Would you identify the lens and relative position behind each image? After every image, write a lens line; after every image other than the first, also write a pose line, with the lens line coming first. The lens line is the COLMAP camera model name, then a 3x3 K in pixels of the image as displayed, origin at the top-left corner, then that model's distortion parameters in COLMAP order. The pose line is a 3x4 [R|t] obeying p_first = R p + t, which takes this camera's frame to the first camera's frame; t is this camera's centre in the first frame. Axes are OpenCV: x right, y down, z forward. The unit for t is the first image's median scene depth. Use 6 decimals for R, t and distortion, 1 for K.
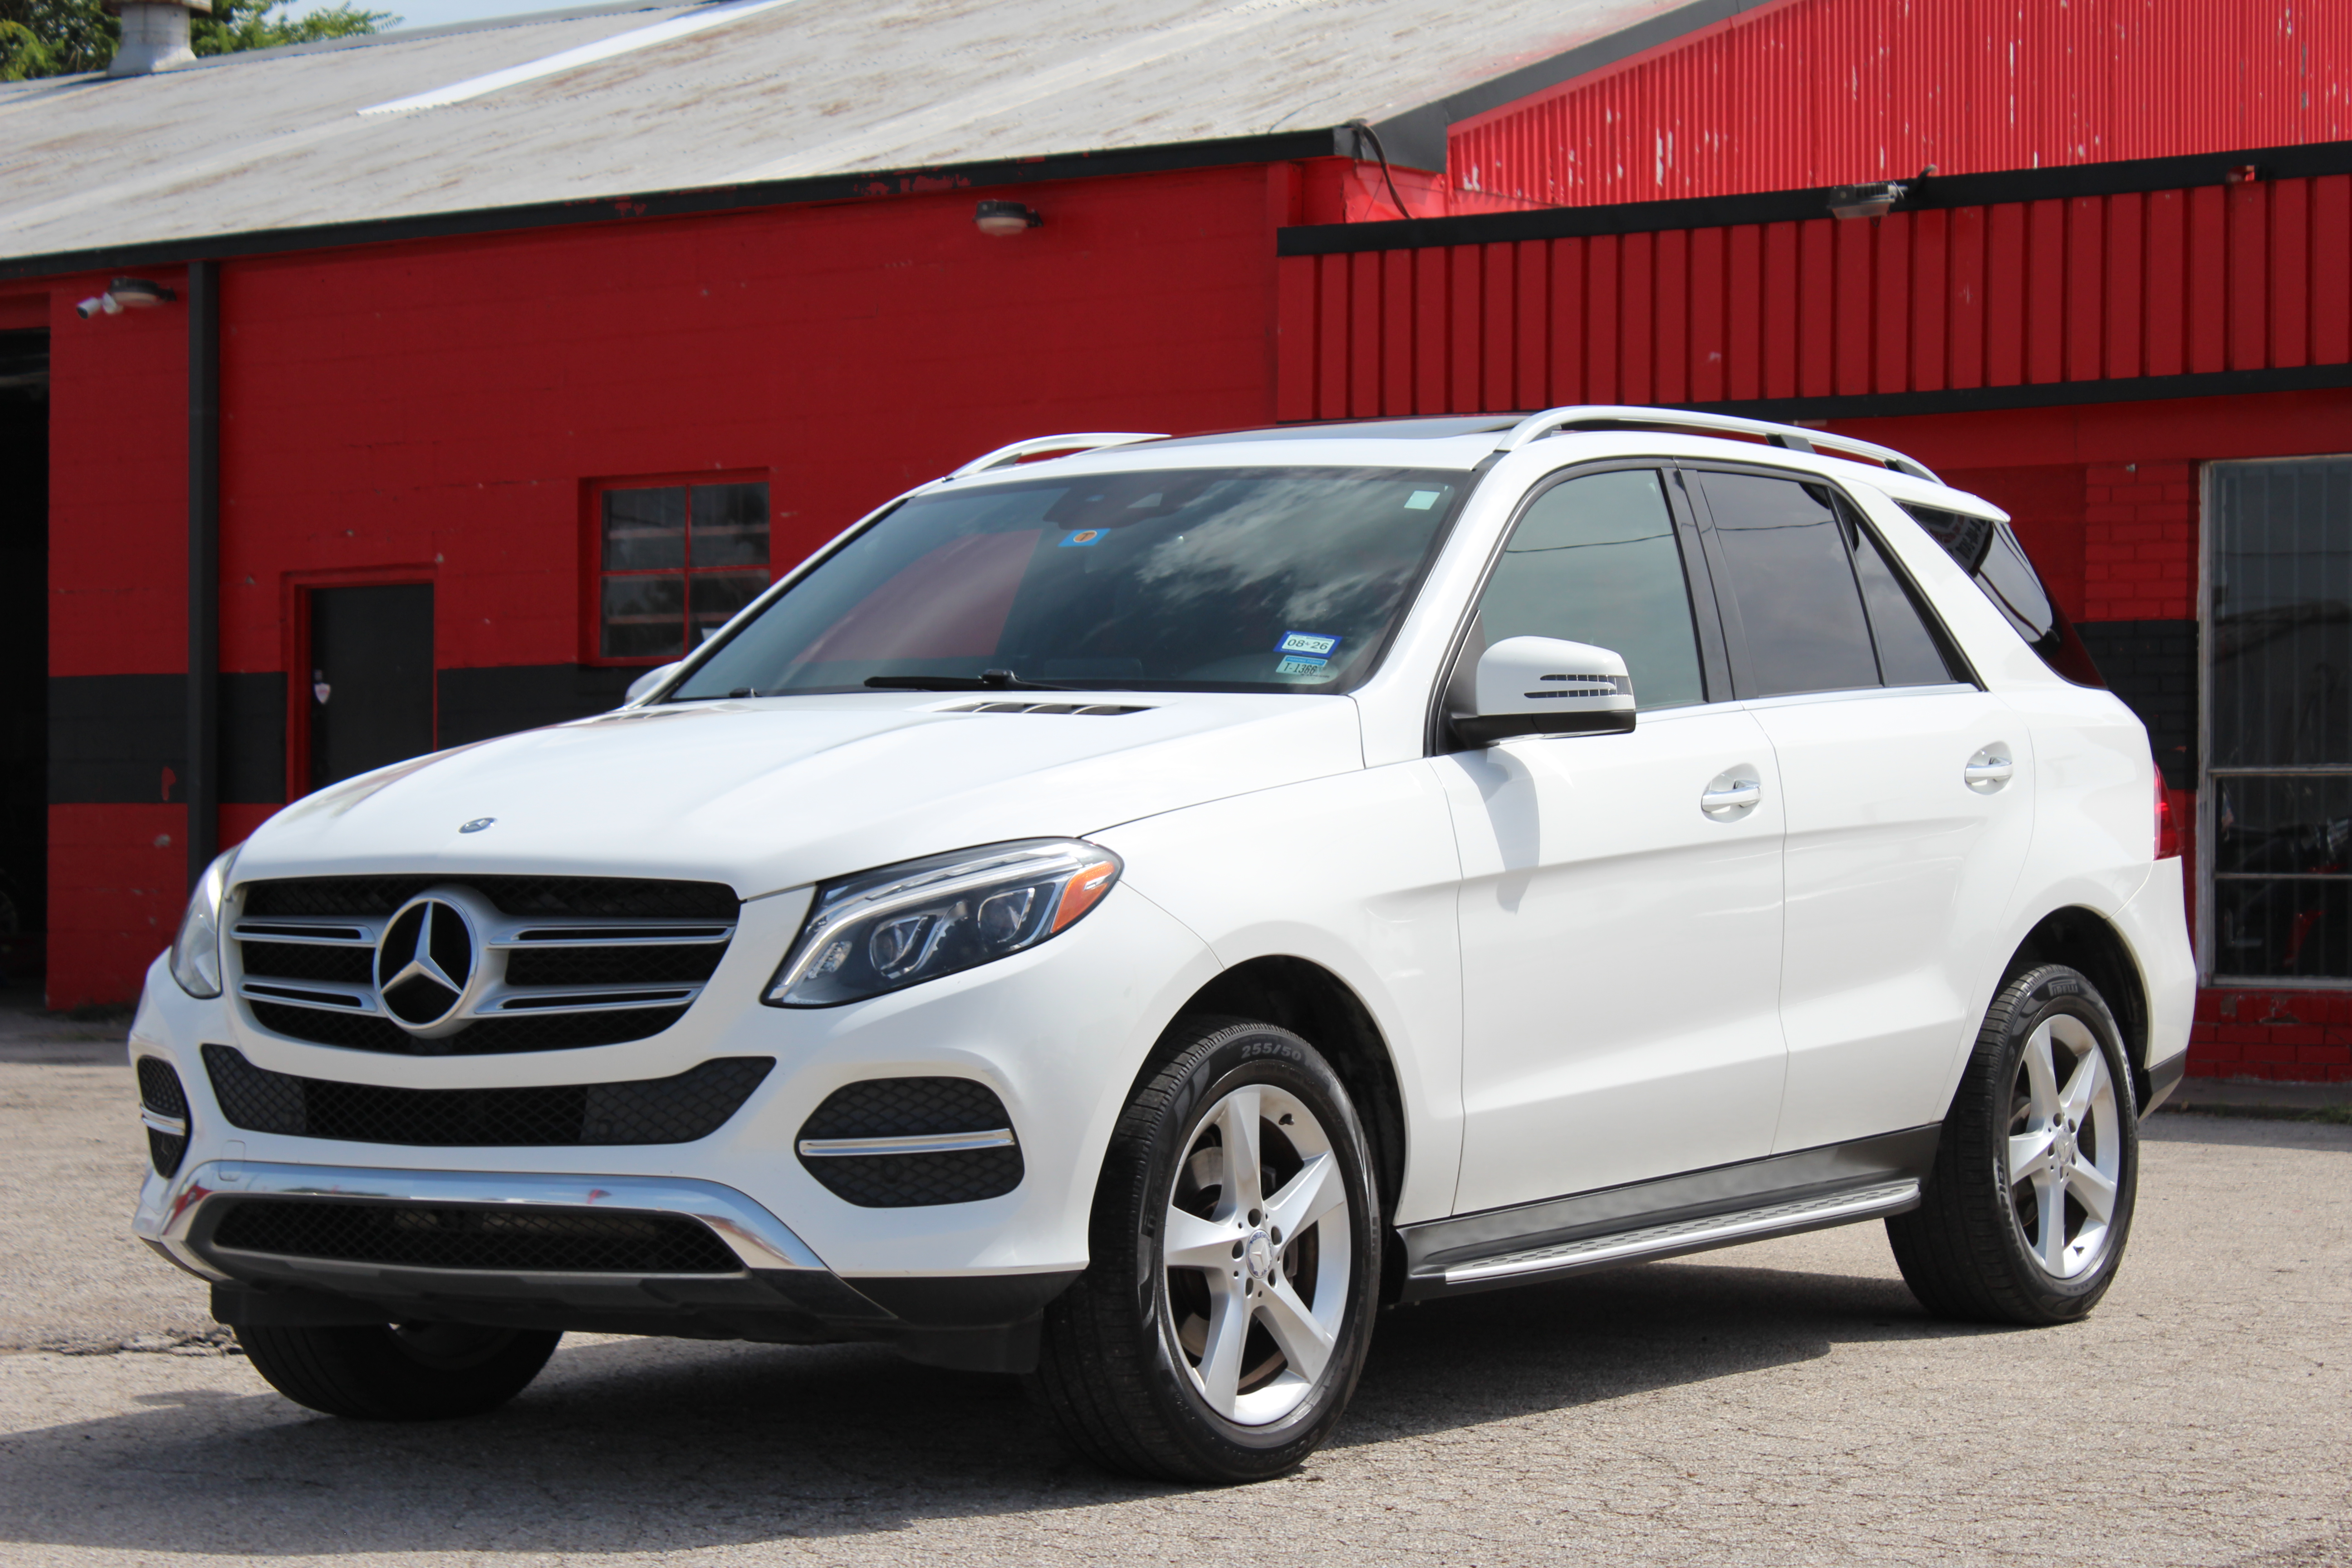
lens RADIAL K [[5627.5, 0, 1174.2], [0, 5627.5, 783.2], [0, 0, 1]] dist [-0.033049, 0.000000]
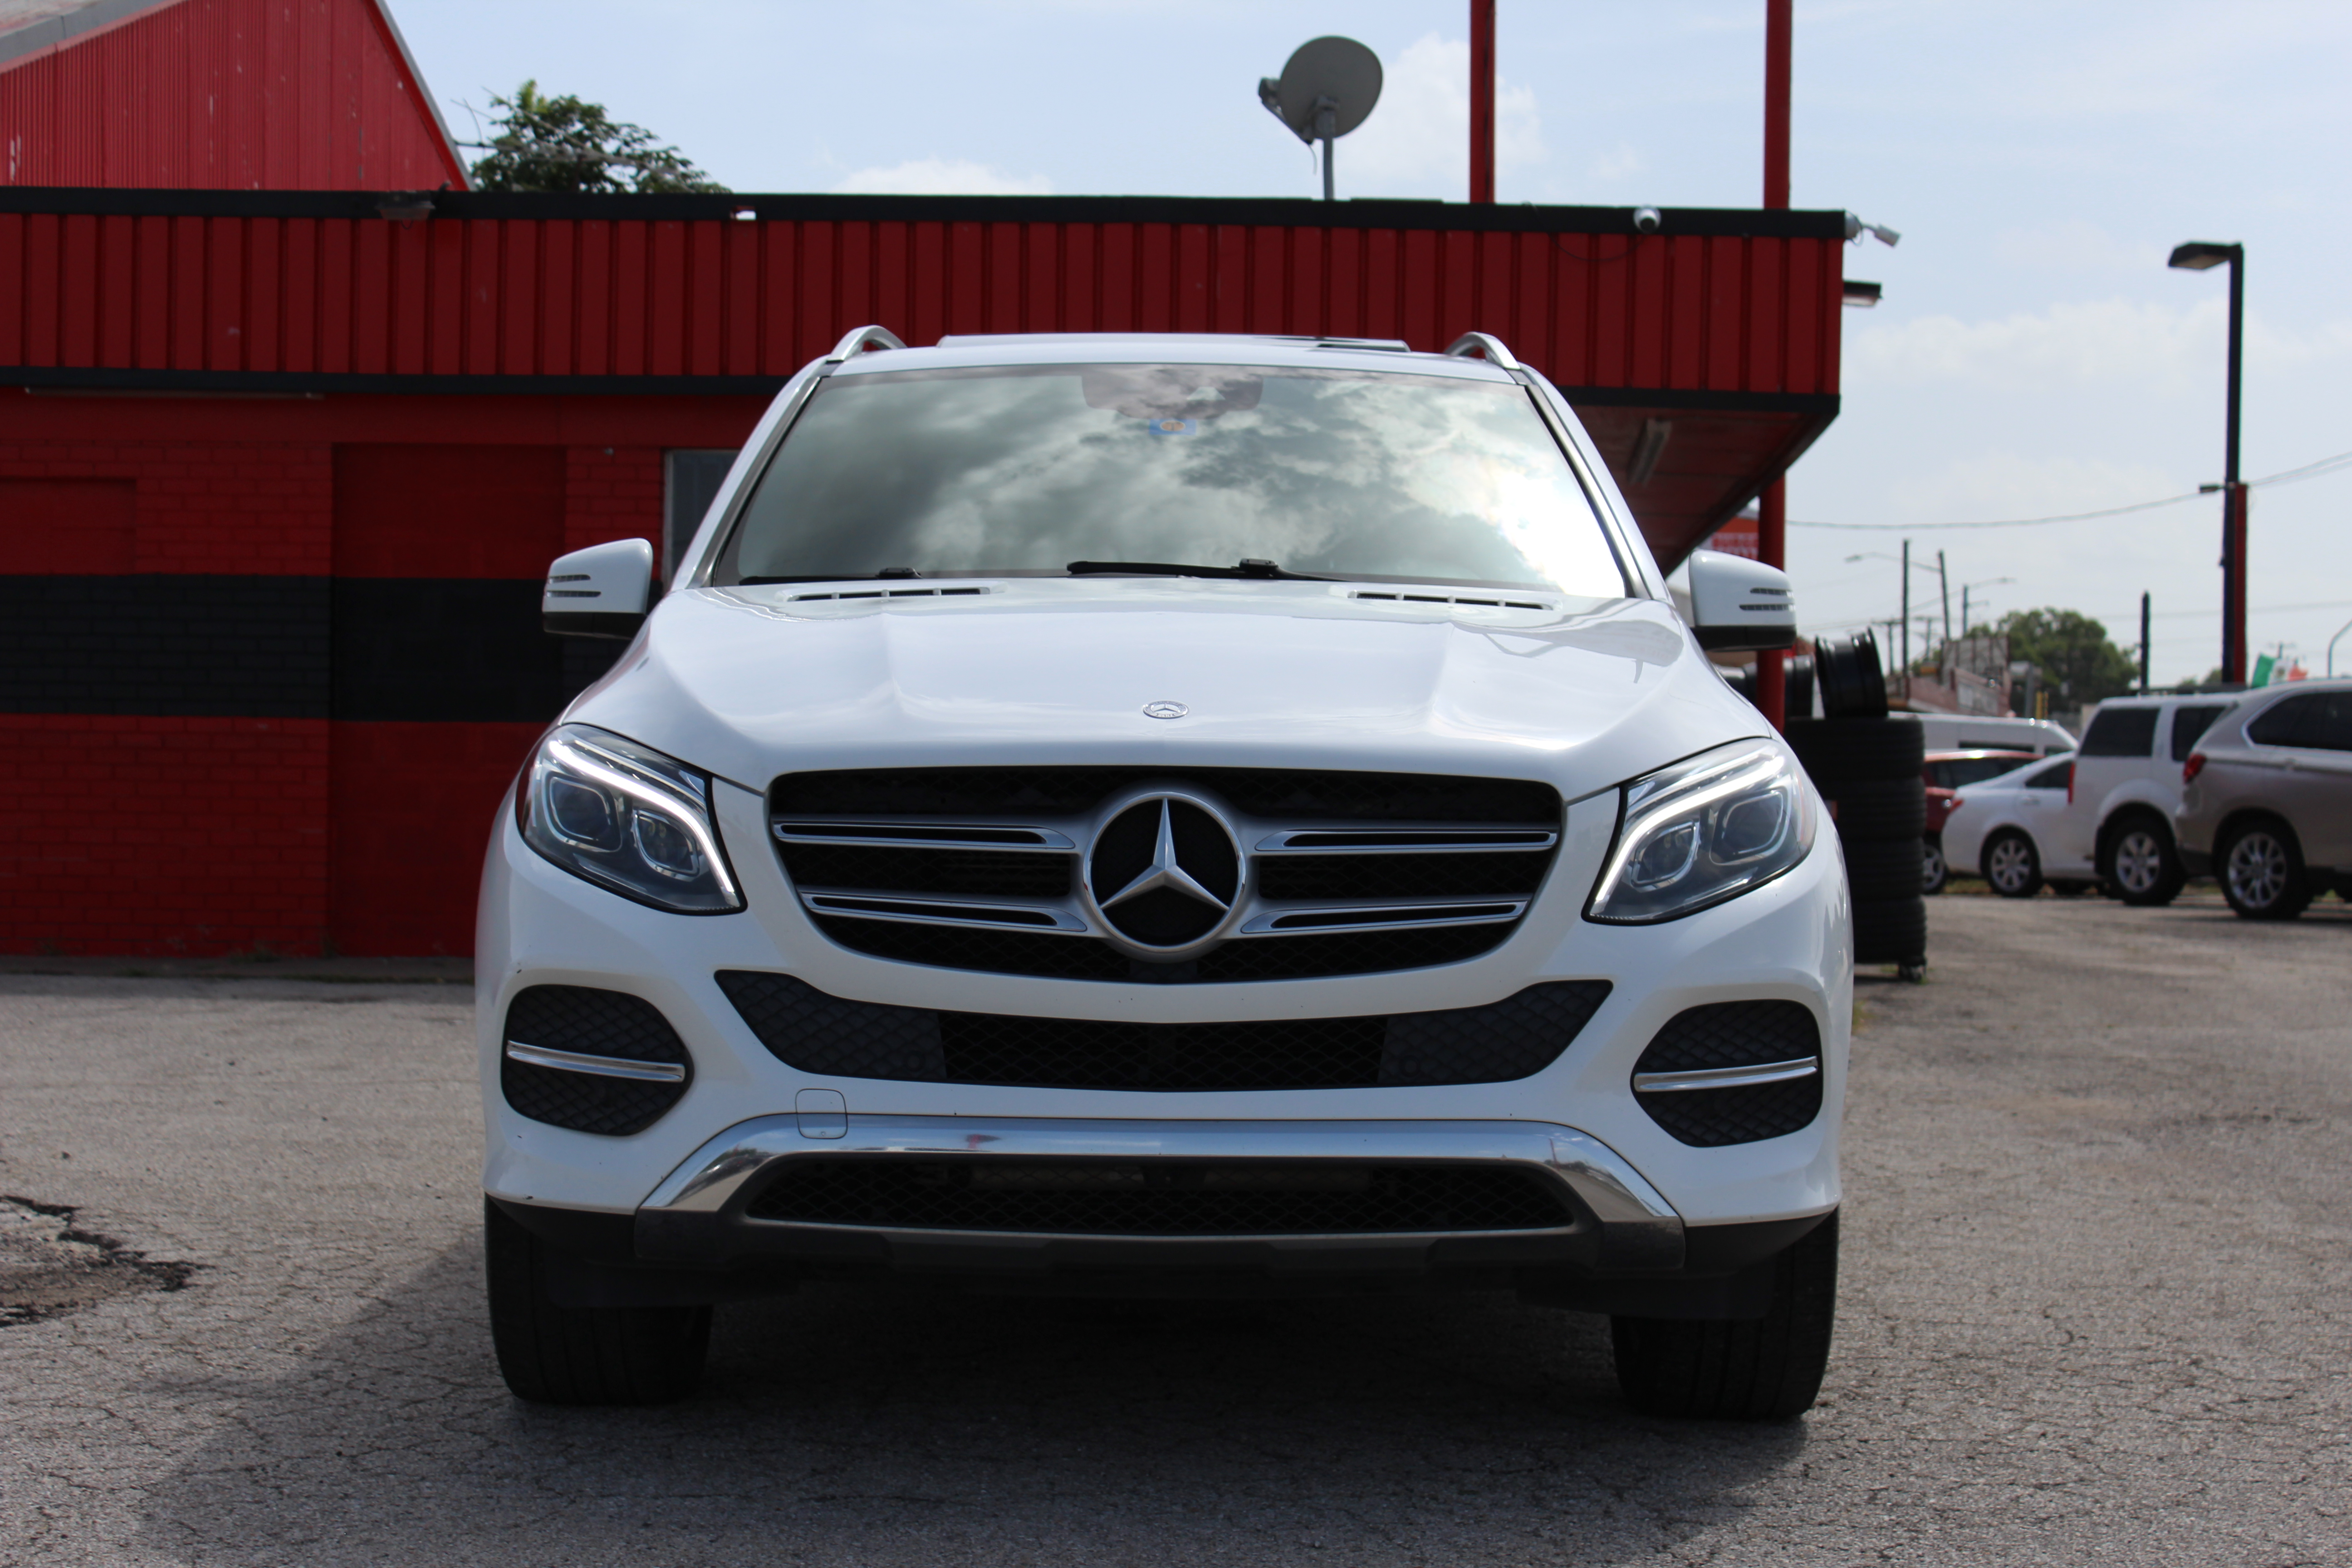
lens RADIAL K [[3974.9, 0, 1184.1], [0, 3974.9, 792.6], [0, 0, 1]] dist [0.029695, 0.000000]
pose [[0.820092, 0.012259, 0.572100, -0.471192], [-0.020930, 0.999744, 0.008580, 0.015028], [-0.571848, -0.019010, 0.820139, 0.517202]]
